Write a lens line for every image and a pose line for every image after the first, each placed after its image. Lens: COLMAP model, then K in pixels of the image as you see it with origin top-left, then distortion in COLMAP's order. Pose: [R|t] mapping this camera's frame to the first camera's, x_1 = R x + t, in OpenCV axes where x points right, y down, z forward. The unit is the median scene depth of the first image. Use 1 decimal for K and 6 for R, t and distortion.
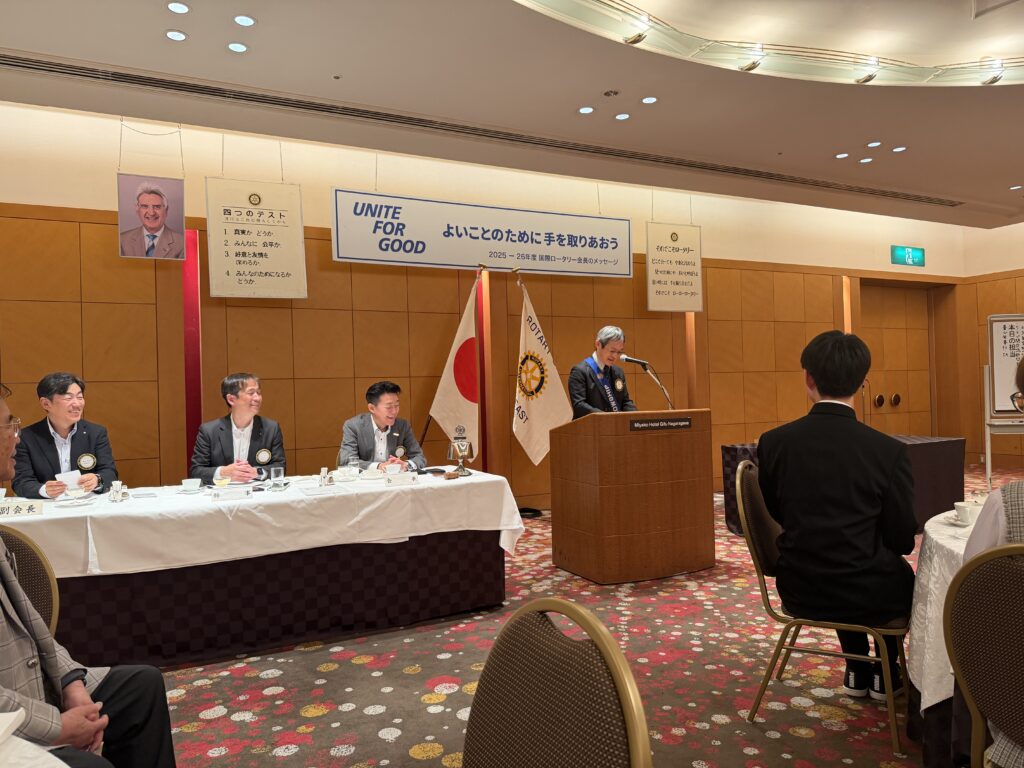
lens RADIAL K [[714.3, 0, 514.4], [0, 714.3, 385.3], [0, 0, 1]] dist [0.004211, 0.000125]
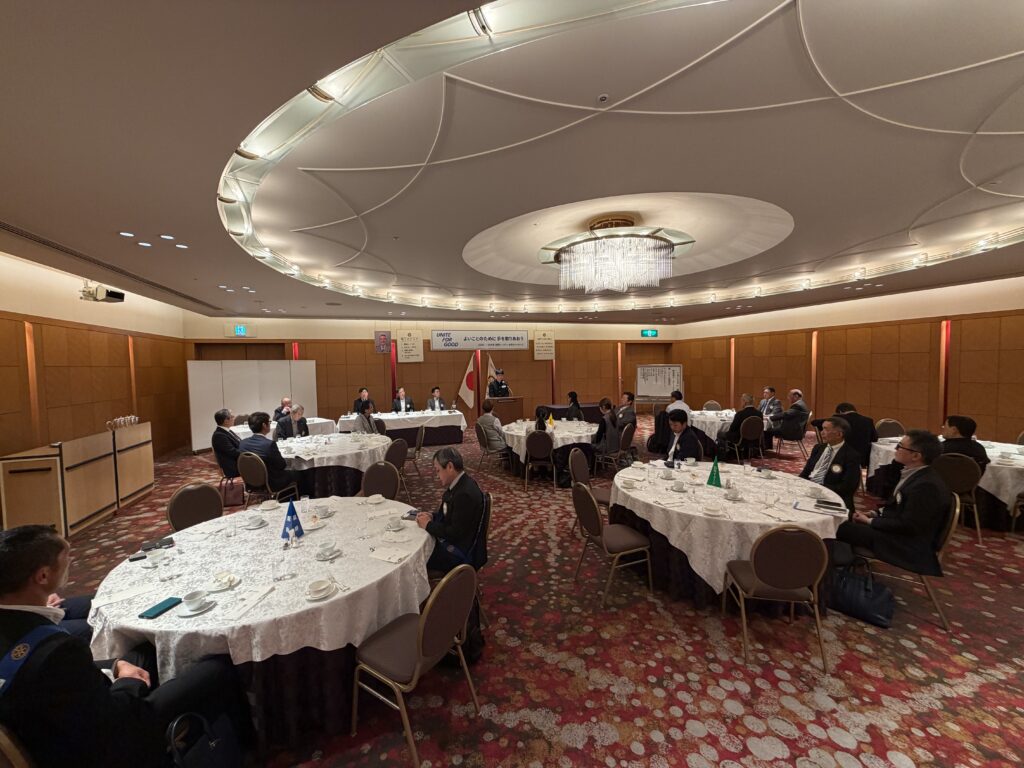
lens RADIAL K [[412.7, 0, 507.1], [0, 412.7, 384.1], [0, 0, 1]] dist [-0.000144, 0.000000]
pose [[0.988997, 0.021077, -0.146428, 0.353622], [-0.010931, 0.997505, 0.069750, -0.129476], [0.147533, -0.067382, 0.986759, -0.813396]]
